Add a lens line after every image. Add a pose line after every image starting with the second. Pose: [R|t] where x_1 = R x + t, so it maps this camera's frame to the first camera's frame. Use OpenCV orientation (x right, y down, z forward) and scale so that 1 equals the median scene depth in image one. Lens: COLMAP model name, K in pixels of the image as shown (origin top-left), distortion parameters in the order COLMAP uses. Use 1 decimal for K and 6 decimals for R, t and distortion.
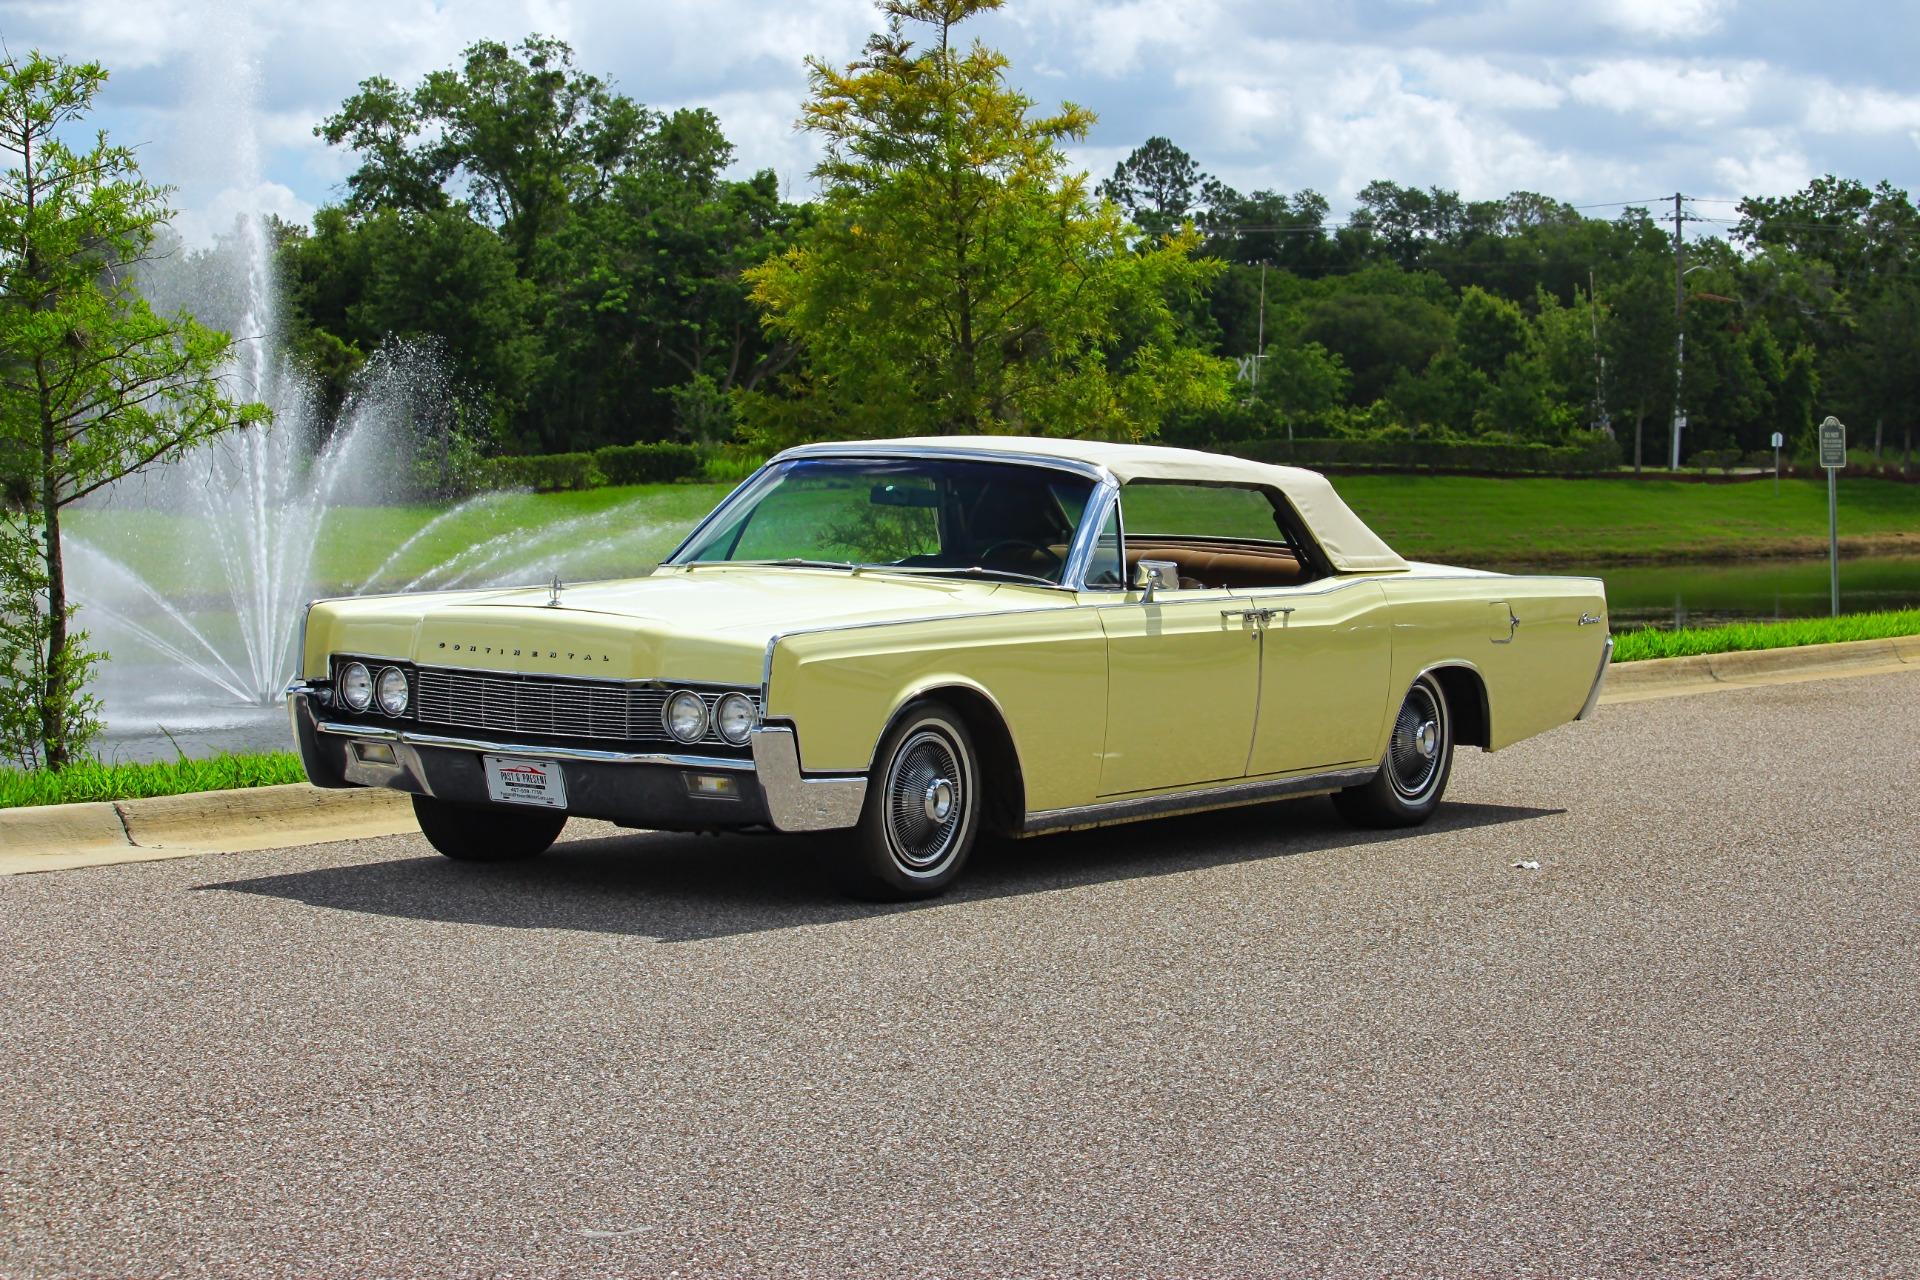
lens RADIAL K [[4871.2, 0, 962.3], [0, 4871.2, 597.8], [0, 0, 1]] dist [-0.368479, -0.316930]
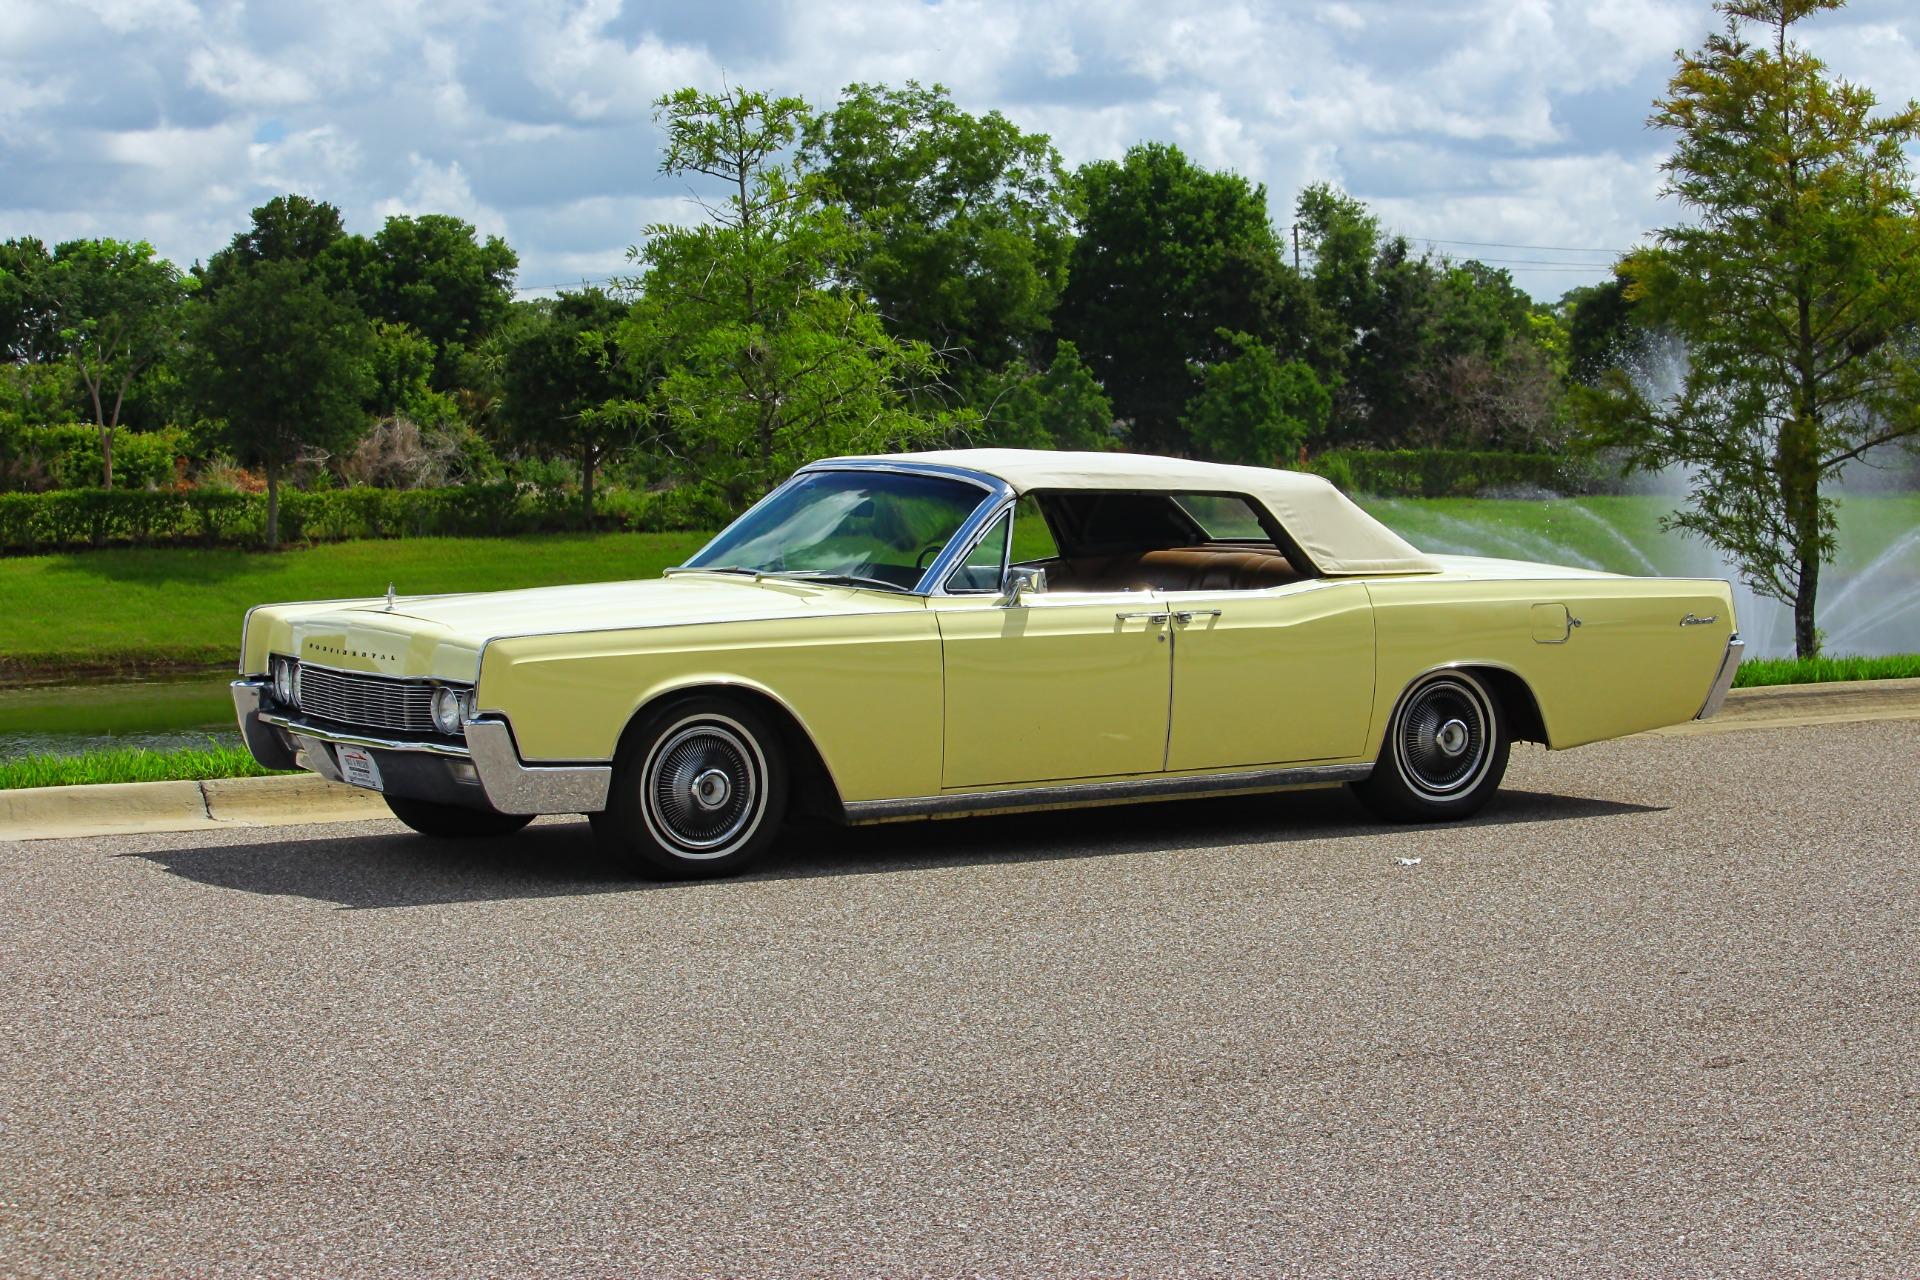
lens RADIAL K [[4871.2, 0, 962.3], [0, 4871.2, 597.8], [0, 0, 1]] dist [-0.368479, -0.316930]
pose [[0.921423, -0.000610, -0.388560, 0.275890], [0.002357, 0.999989, 0.004022, -0.003224], [0.388554, -0.004622, 0.921415, 0.009965]]
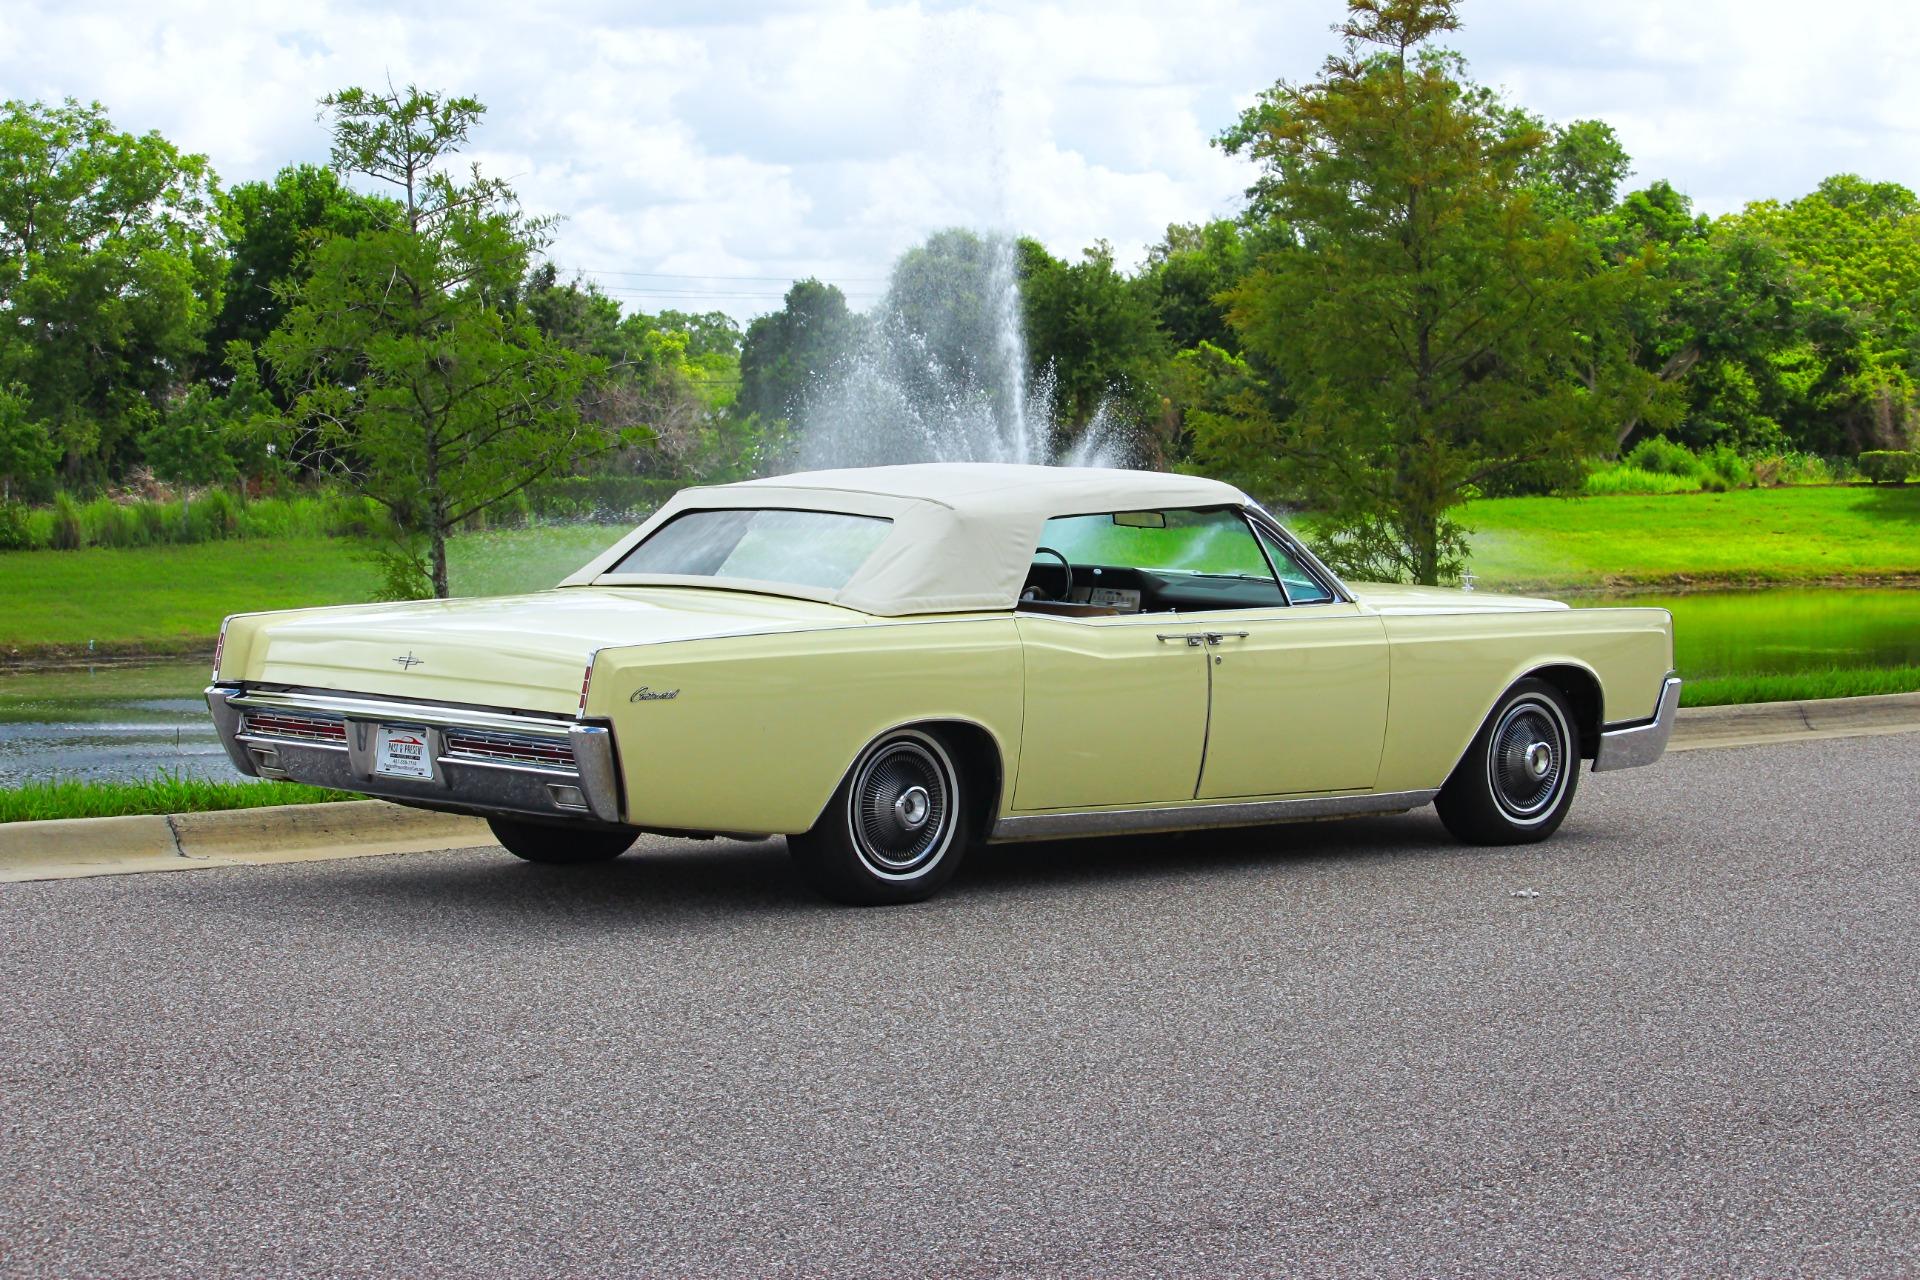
lens RADIAL K [[4888.1, 0, 960.0], [0, 4888.1, 640.0], [0, 0, 1]] dist [-0.358134, -0.448867]
pose [[0.979982, 0.004427, -0.199037, 0.129367], [-0.003145, 0.999972, 0.006756, -0.002254], [0.199062, -0.005995, 0.979969, -0.001720]]
